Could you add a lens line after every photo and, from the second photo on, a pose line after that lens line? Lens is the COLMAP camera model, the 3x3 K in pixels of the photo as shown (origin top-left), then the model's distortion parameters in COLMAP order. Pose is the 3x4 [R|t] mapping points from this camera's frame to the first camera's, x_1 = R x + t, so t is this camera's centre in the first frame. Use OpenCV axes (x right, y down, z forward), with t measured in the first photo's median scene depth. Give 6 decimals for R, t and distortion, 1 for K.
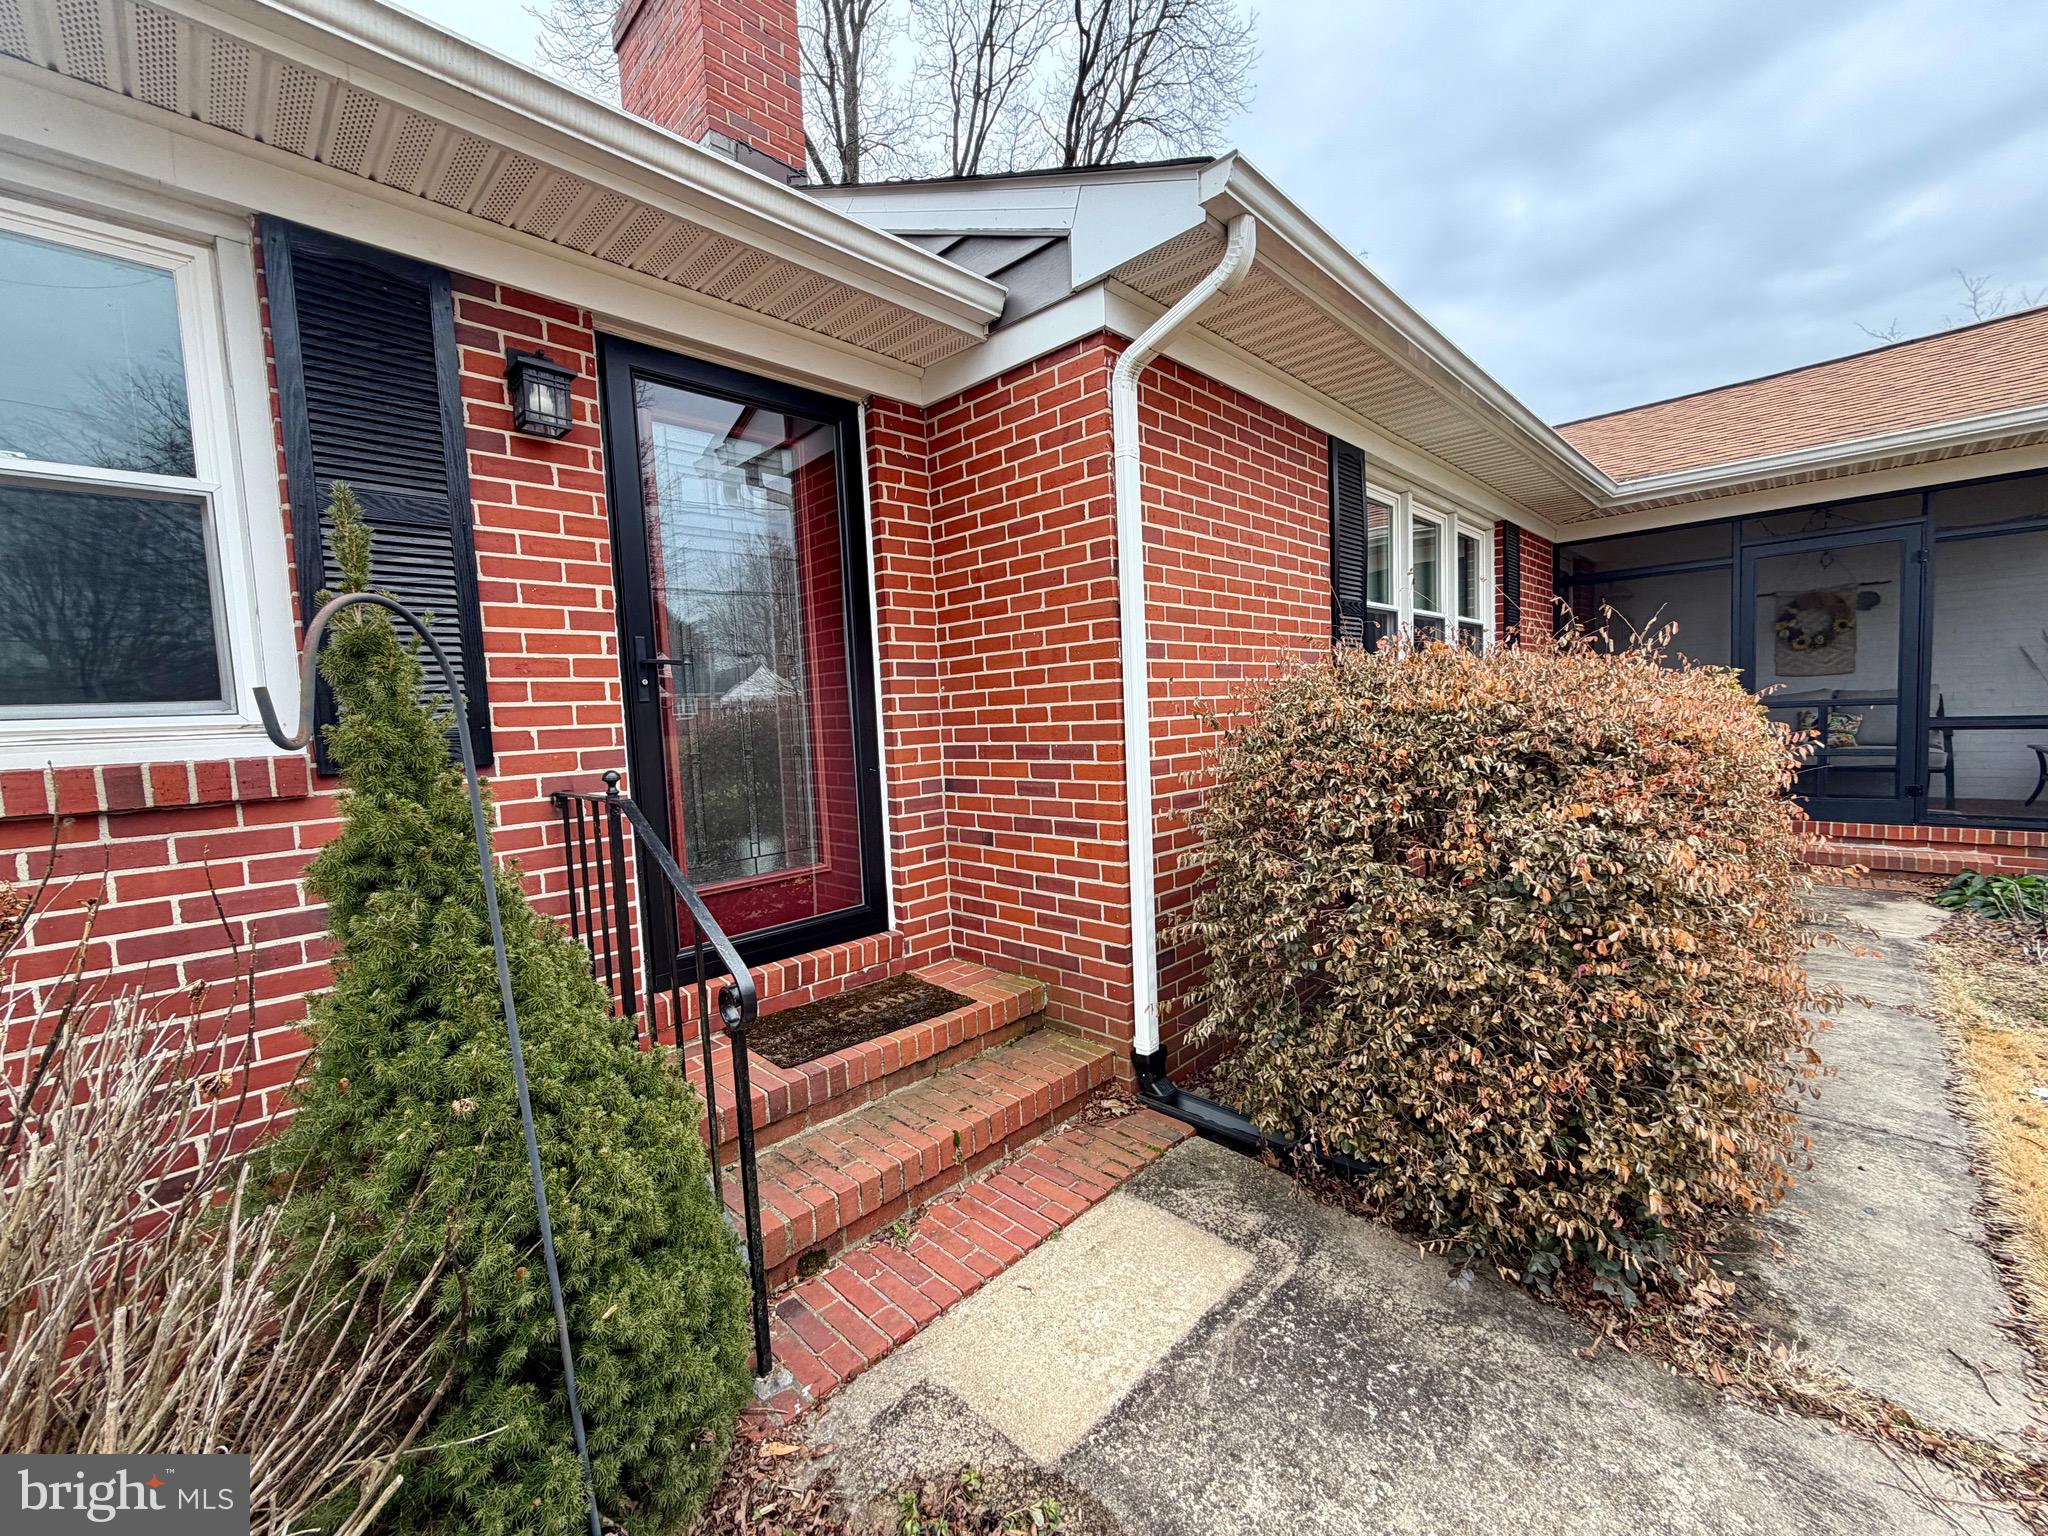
lens RADIAL K [[817.0, 0, 1018.1], [0, 817.0, 766.6], [0, 0, 1]] dist [-0.000194, 0.000290]
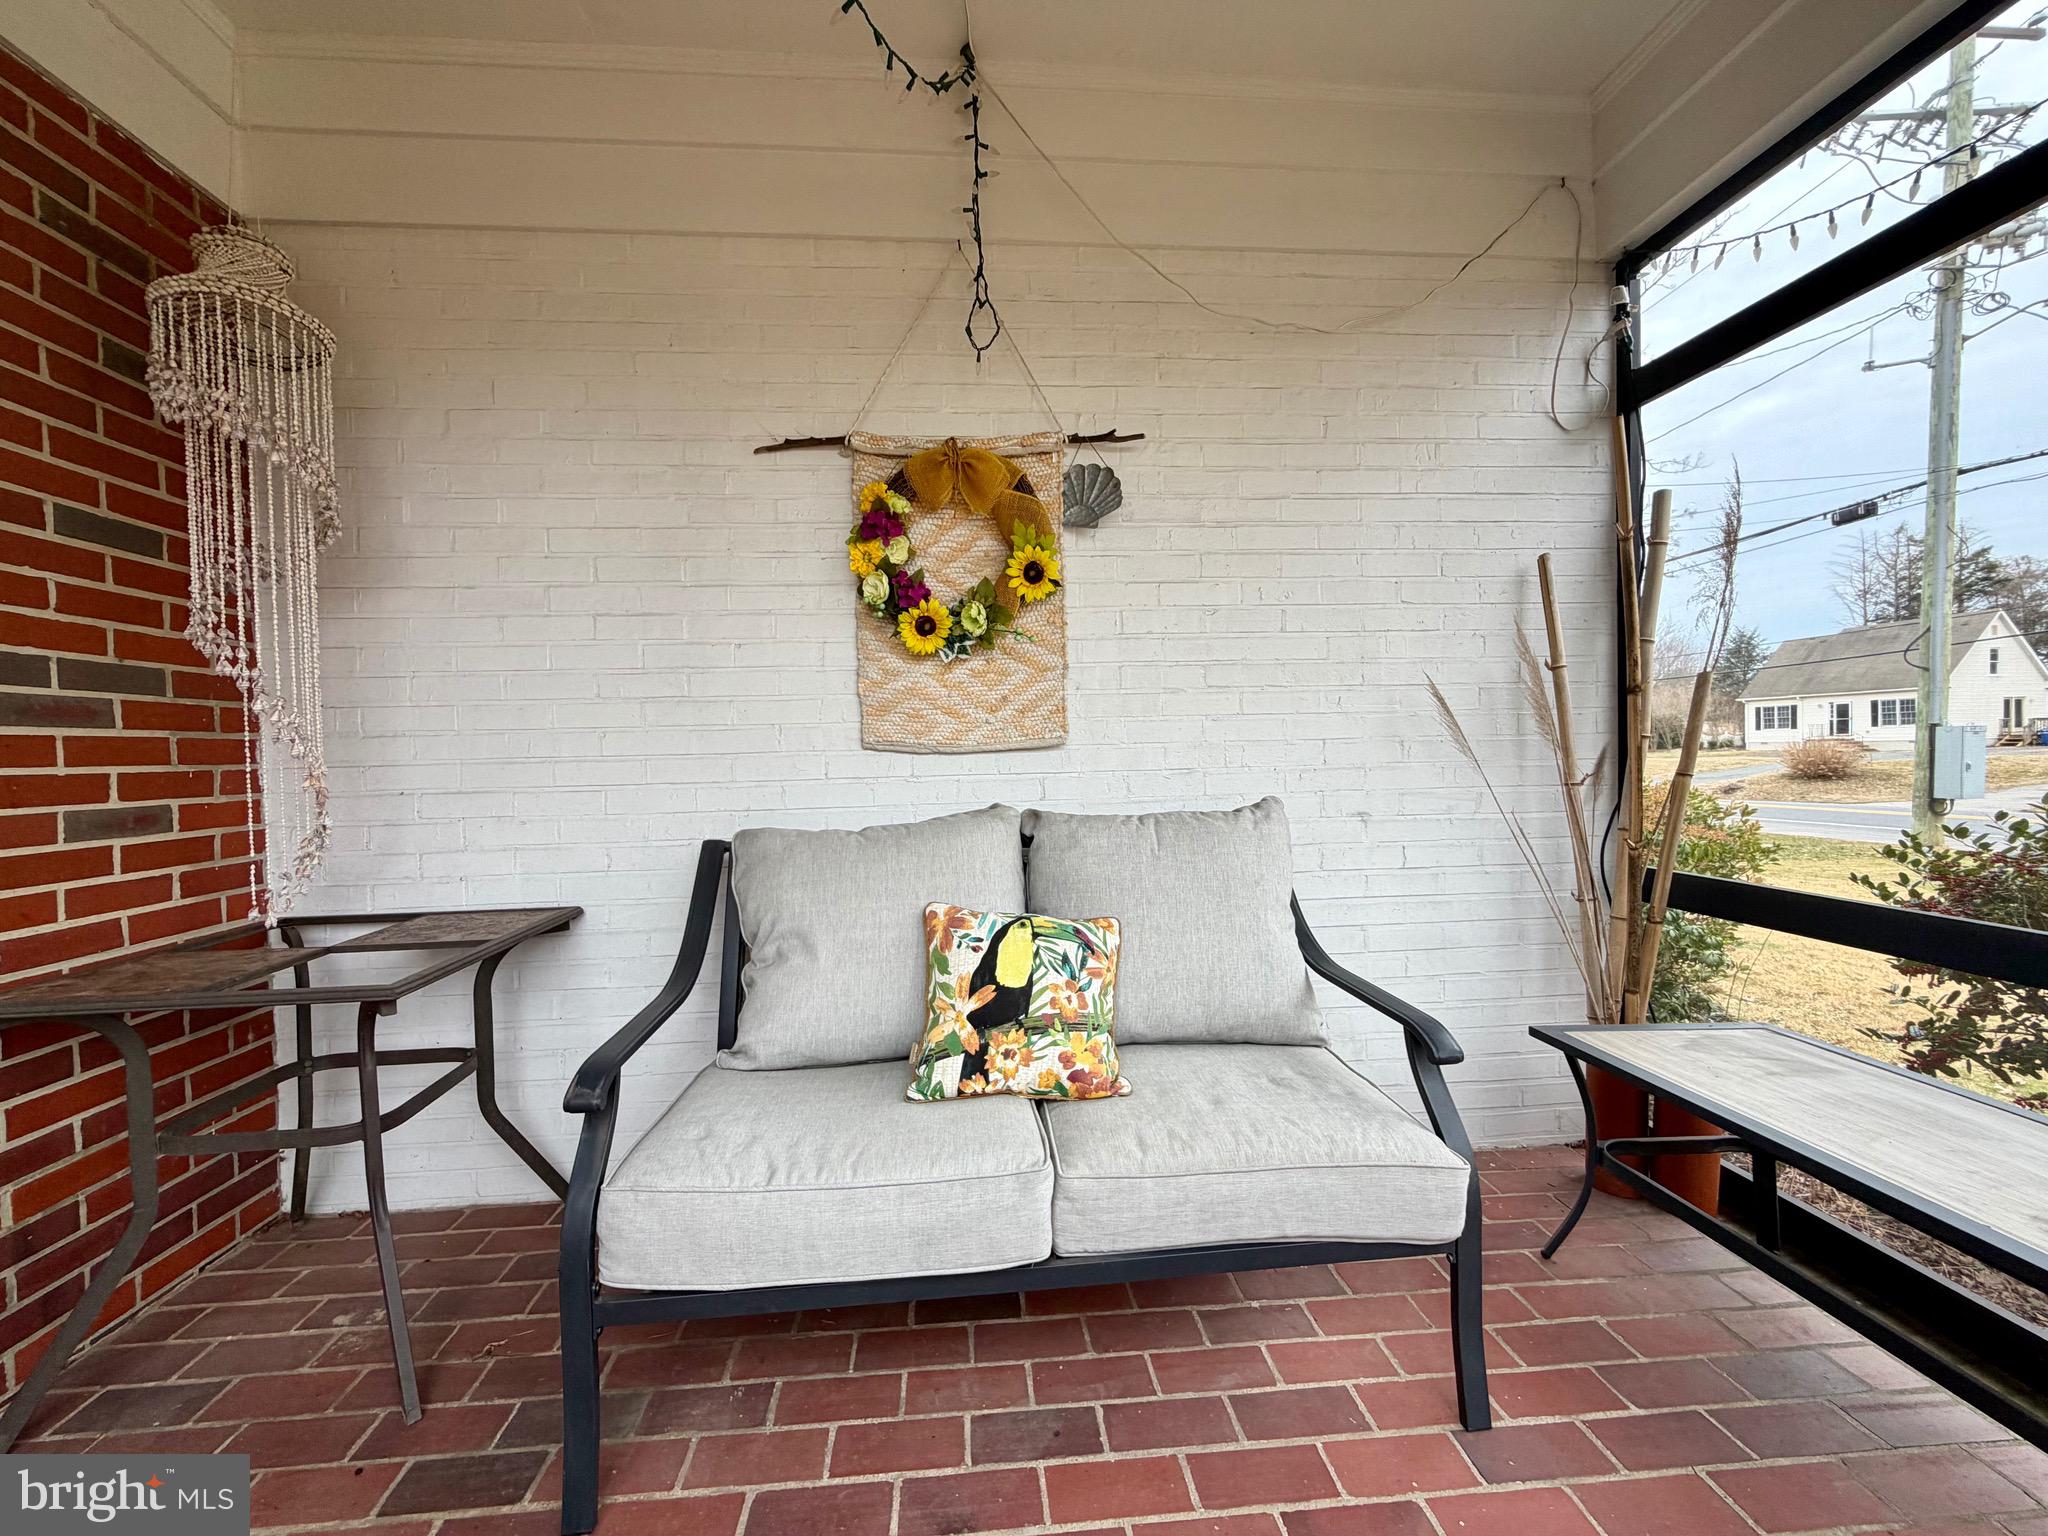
lens RADIAL K [[817.0, 0, 1018.1], [0, 817.0, 766.6], [0, 0, 1]] dist [-0.000194, 0.000290]
pose [[0.661386, 0.023103, 0.749690, 0.788861], [0.038317, 0.997180, -0.064534, -0.089396], [-0.749067, 0.071407, 0.658635, 0.814228]]
